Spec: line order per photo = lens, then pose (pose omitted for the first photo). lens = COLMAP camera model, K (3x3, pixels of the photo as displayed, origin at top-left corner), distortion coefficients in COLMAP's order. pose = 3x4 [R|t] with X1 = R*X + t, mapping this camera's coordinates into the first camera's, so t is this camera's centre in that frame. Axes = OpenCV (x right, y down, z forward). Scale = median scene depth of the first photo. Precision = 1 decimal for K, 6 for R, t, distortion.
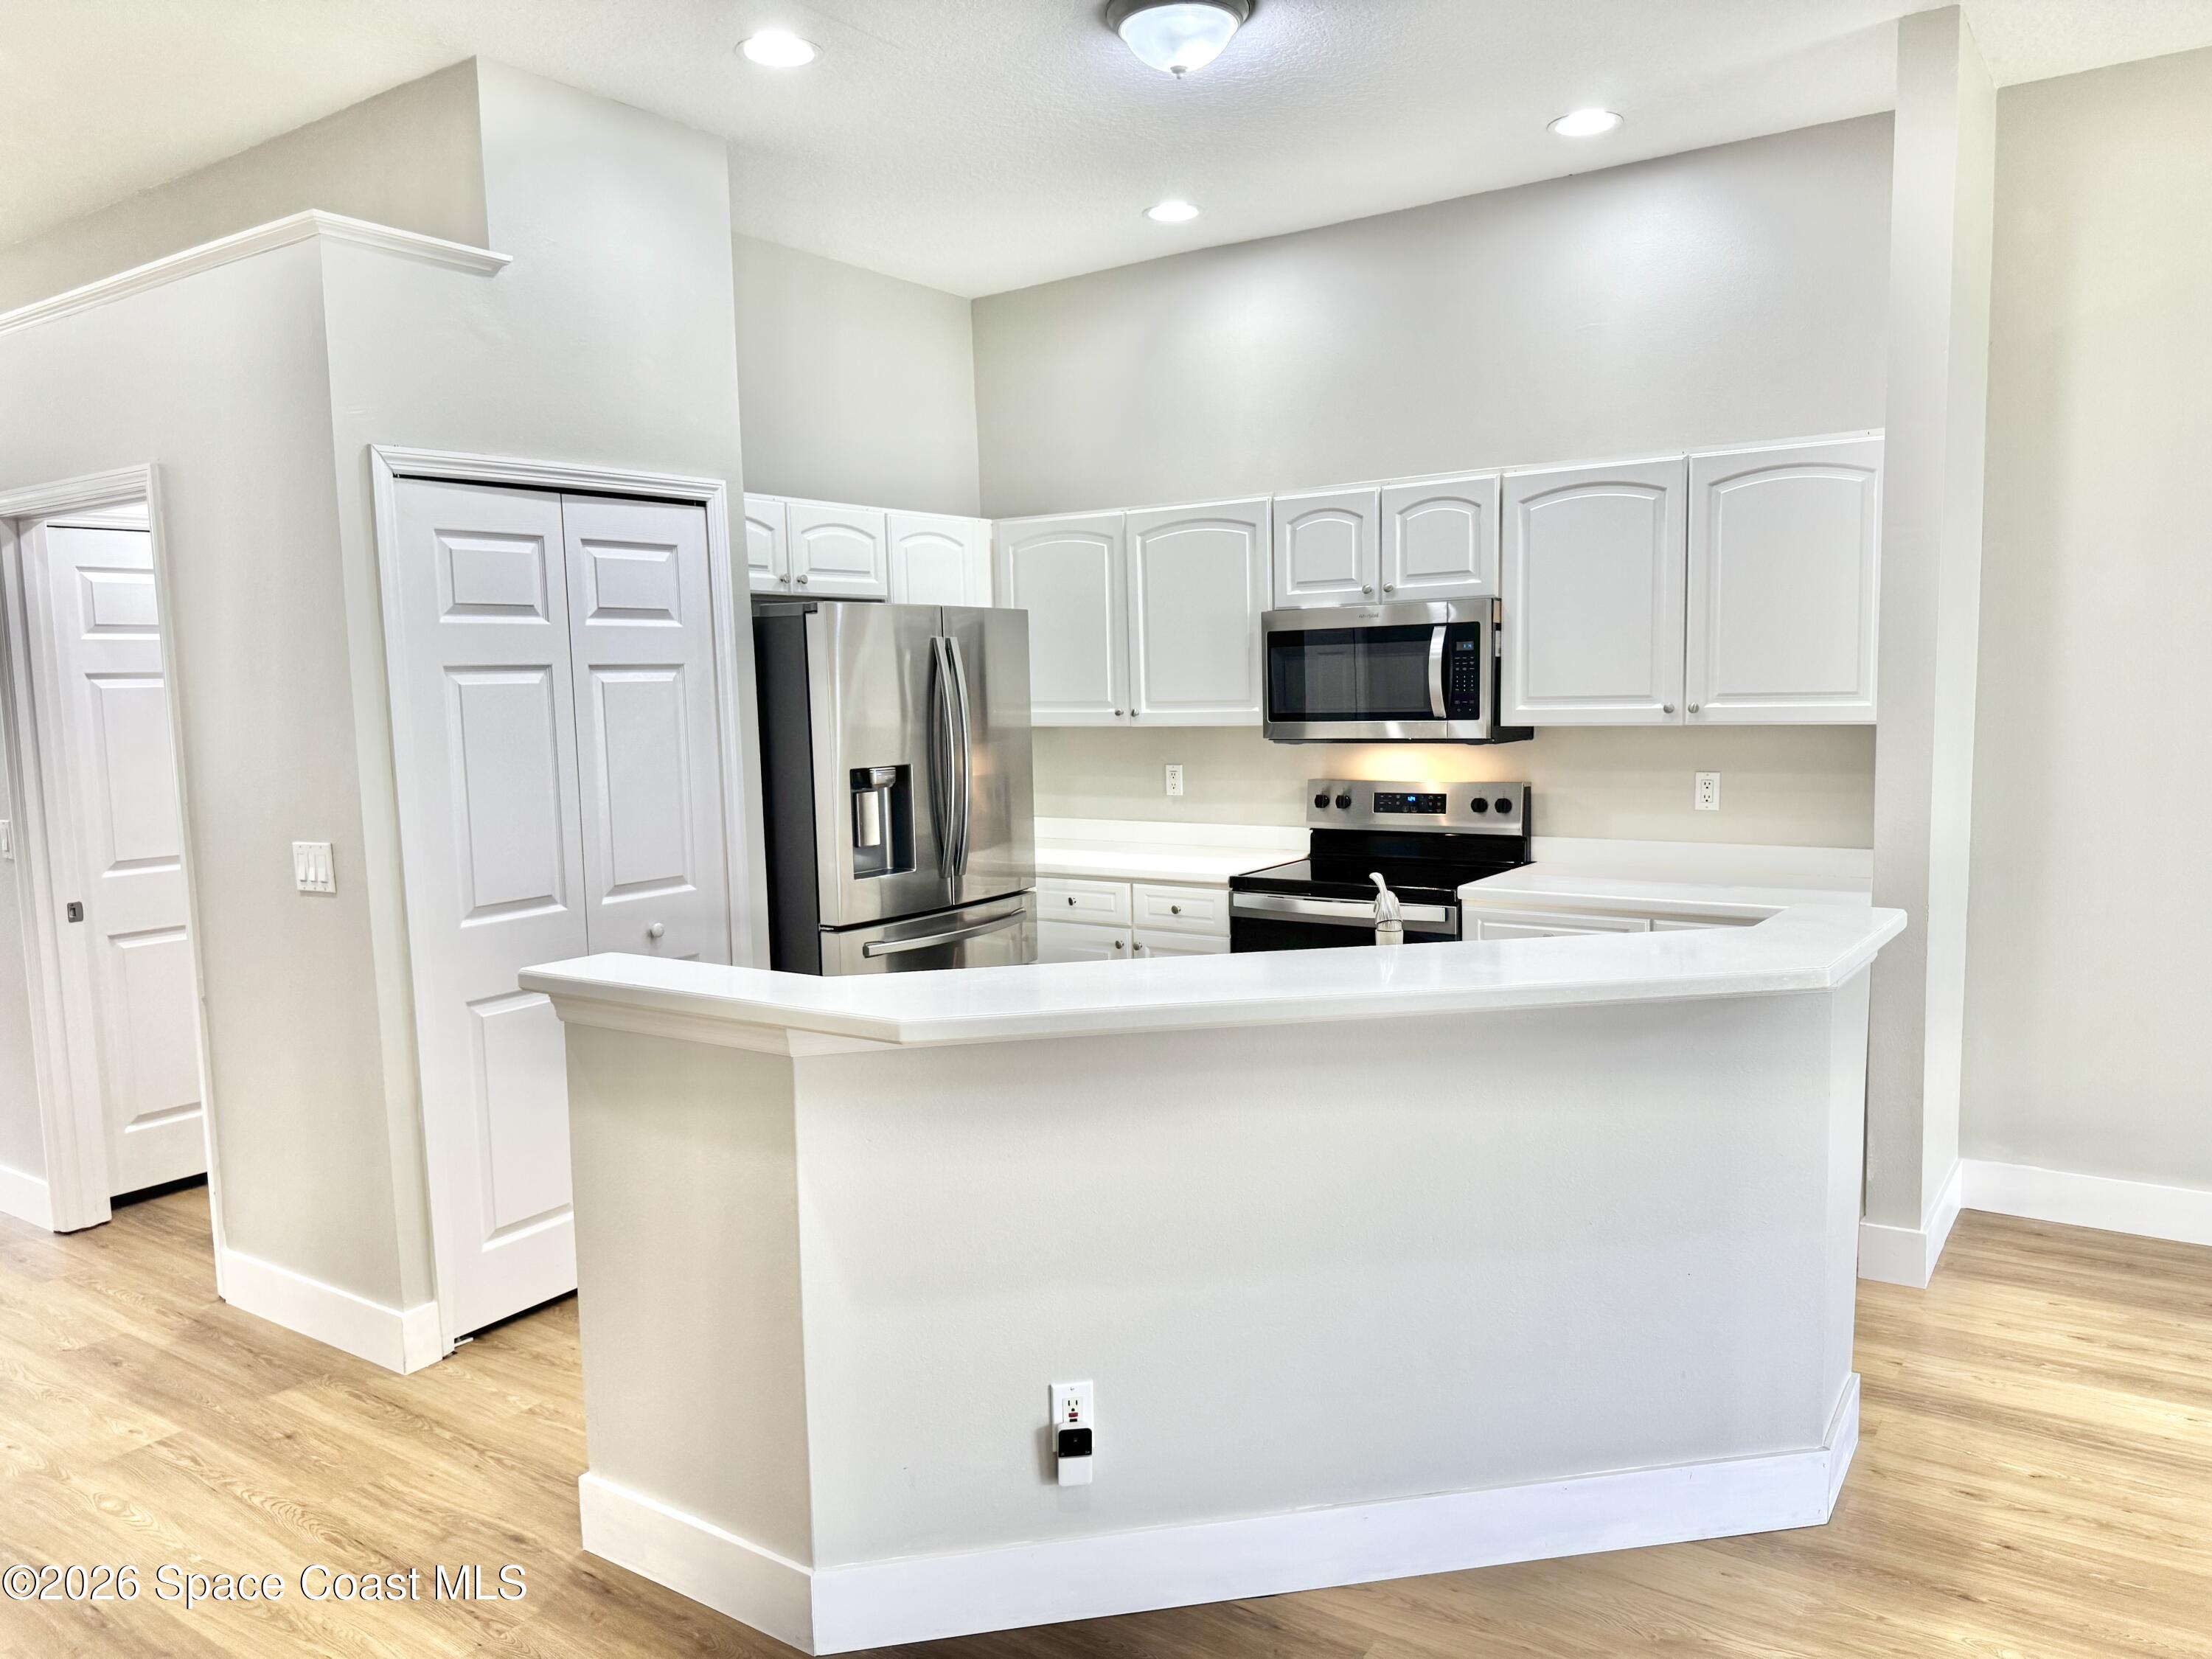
lens RADIAL K [[1558.6, 0, 1099.6], [0, 1558.6, 844.0], [0, 0, 1]] dist [0.076741, -0.096476]
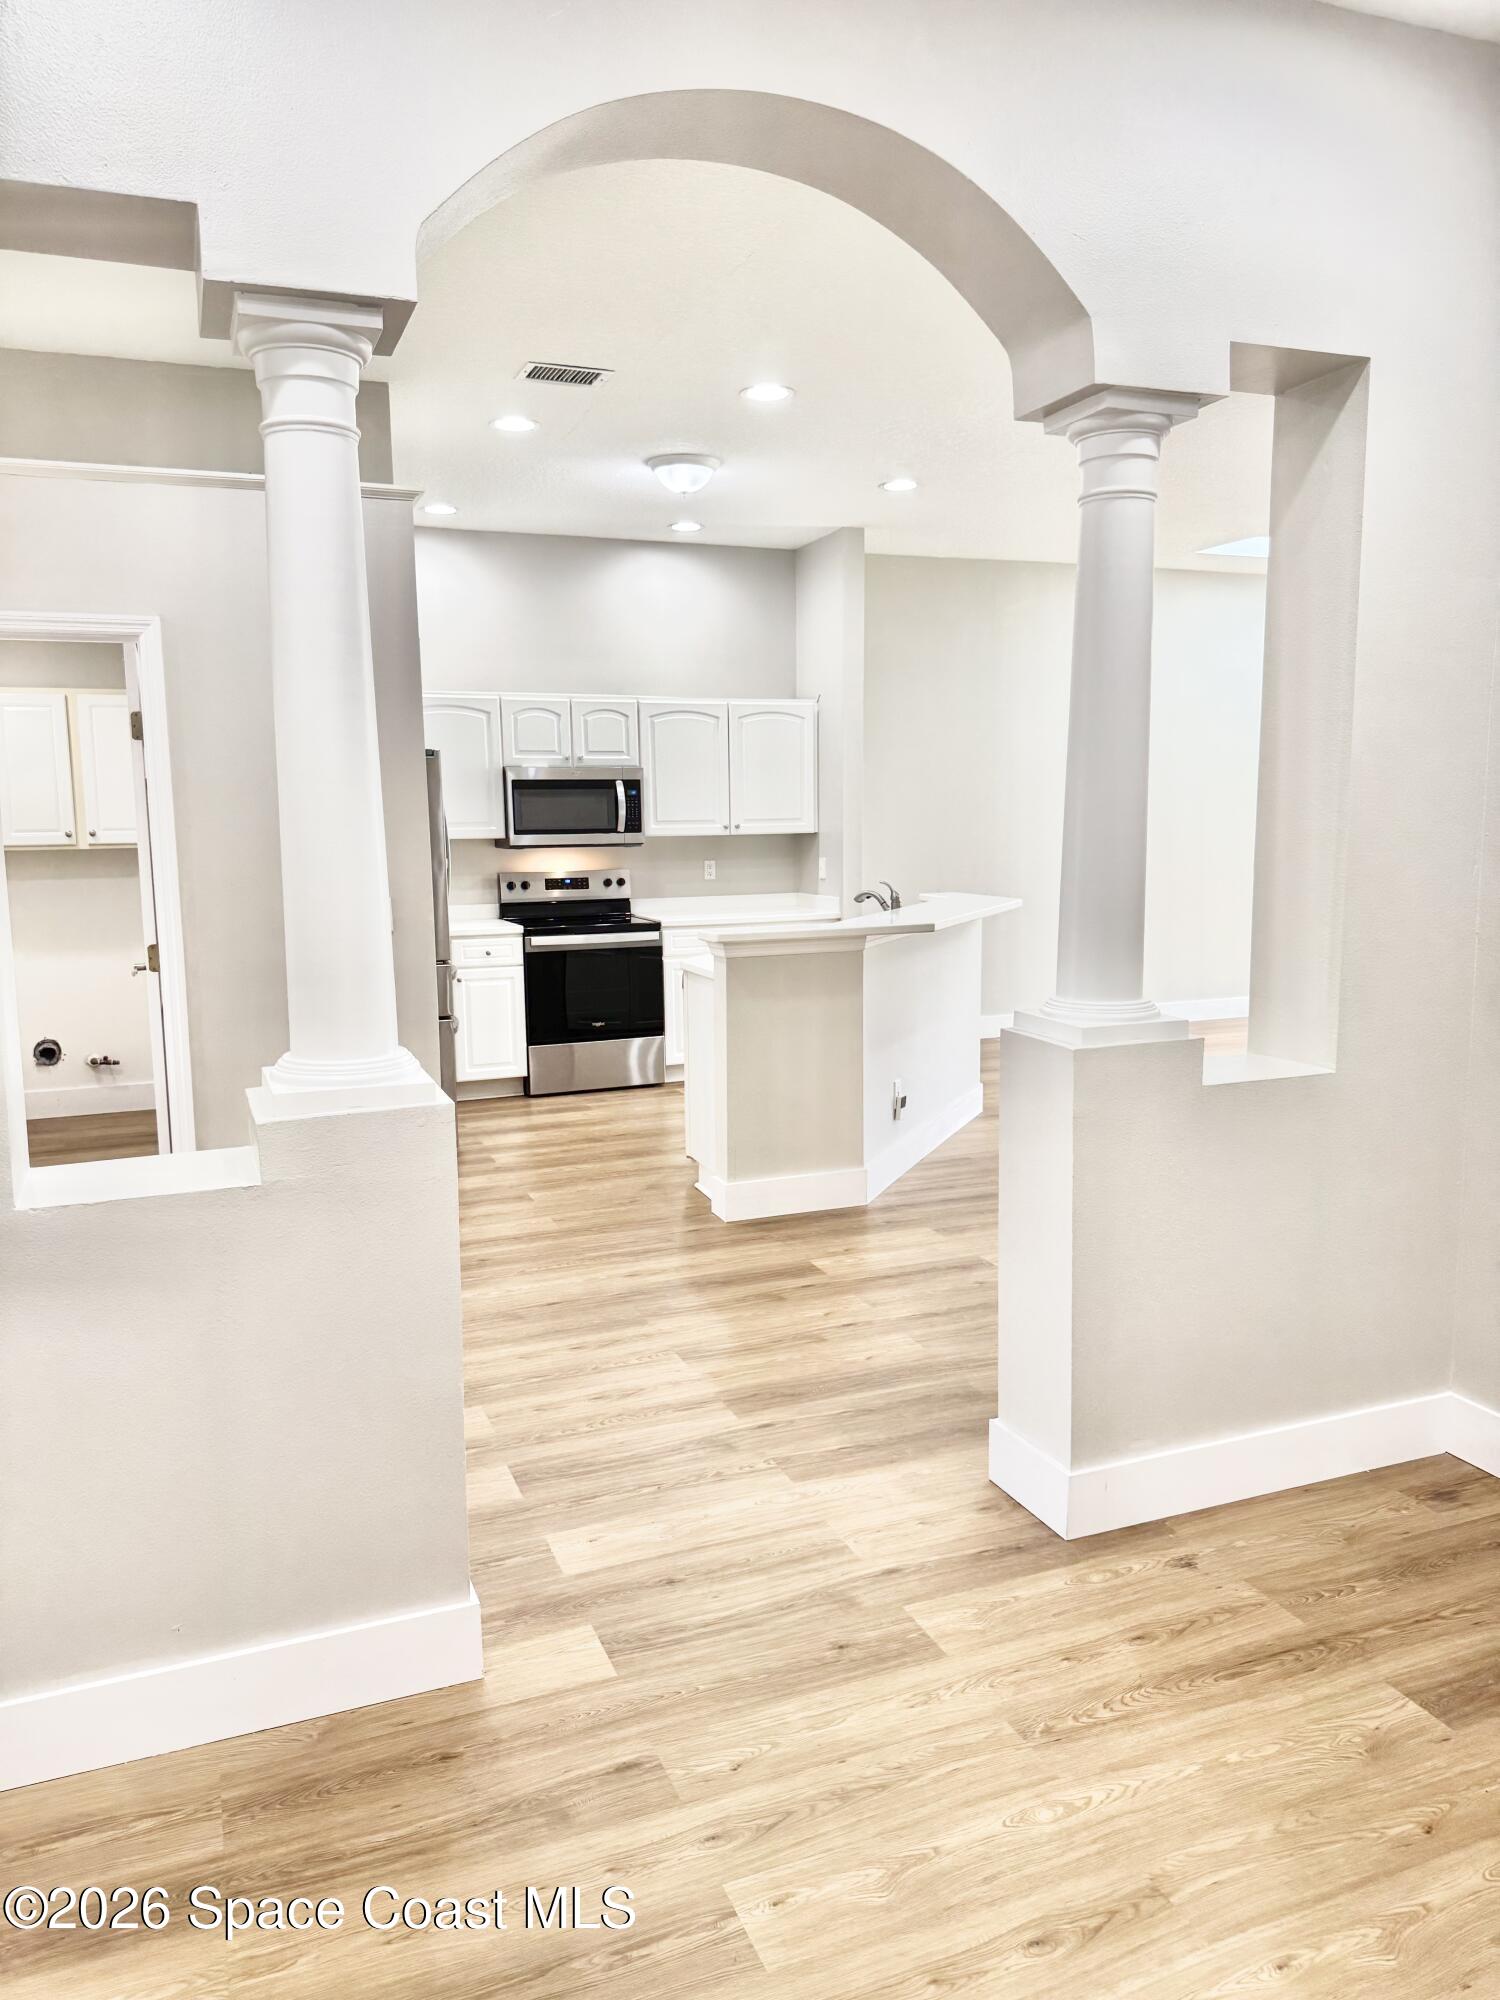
lens RADIAL K [[1409.2, 0, 747.6], [0, 1409.2, 1005.9], [0, 0, 1]] dist [0.076741, -0.096476]
pose [[0.555875, -0.095754, 0.825733, -1.133290], [0.090903, 0.994388, 0.054117, 0.047712], [-0.826281, 0.044979, 0.561460, -0.033552]]
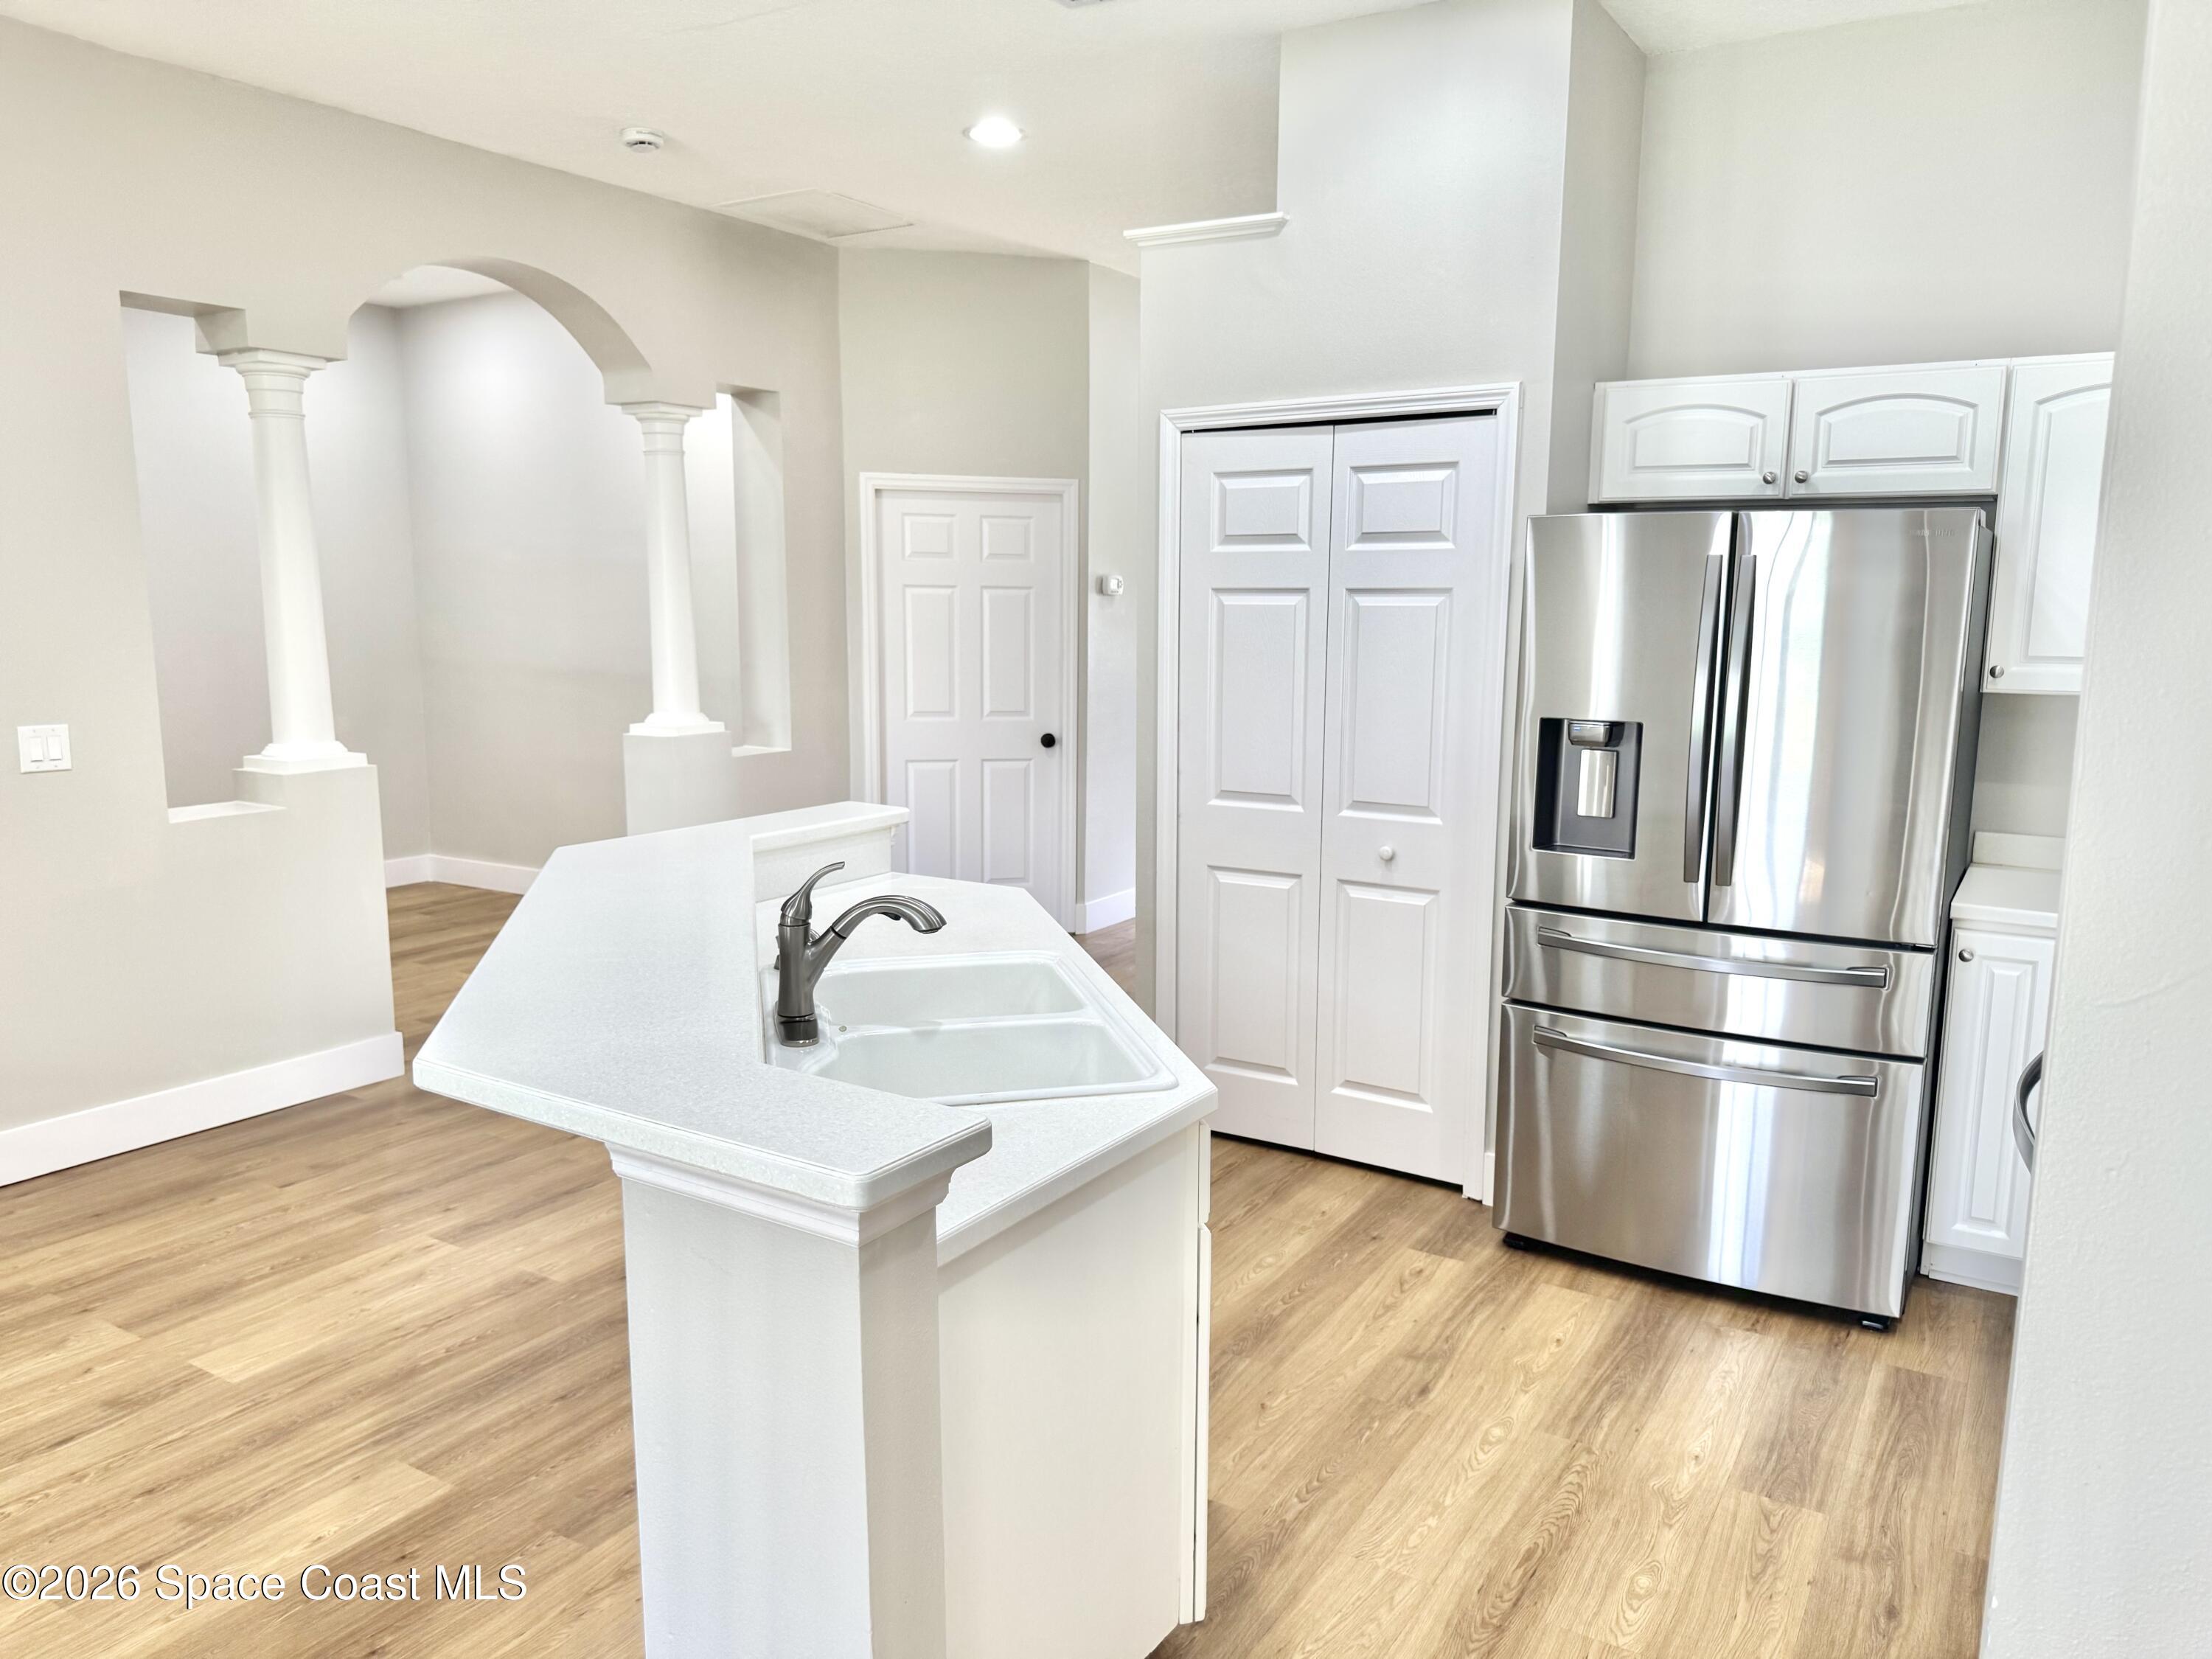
lens RADIAL K [[1558.6, 0, 1105.4], [0, 1558.6, 850.7], [0, 0, 1]] dist [0.076741, -0.096476]
pose [[0.054432, 0.188007, -0.980658, 0.643360], [-0.117094, 0.976540, 0.180718, -0.099655], [0.991628, 0.104992, 0.075169, 0.689602]]
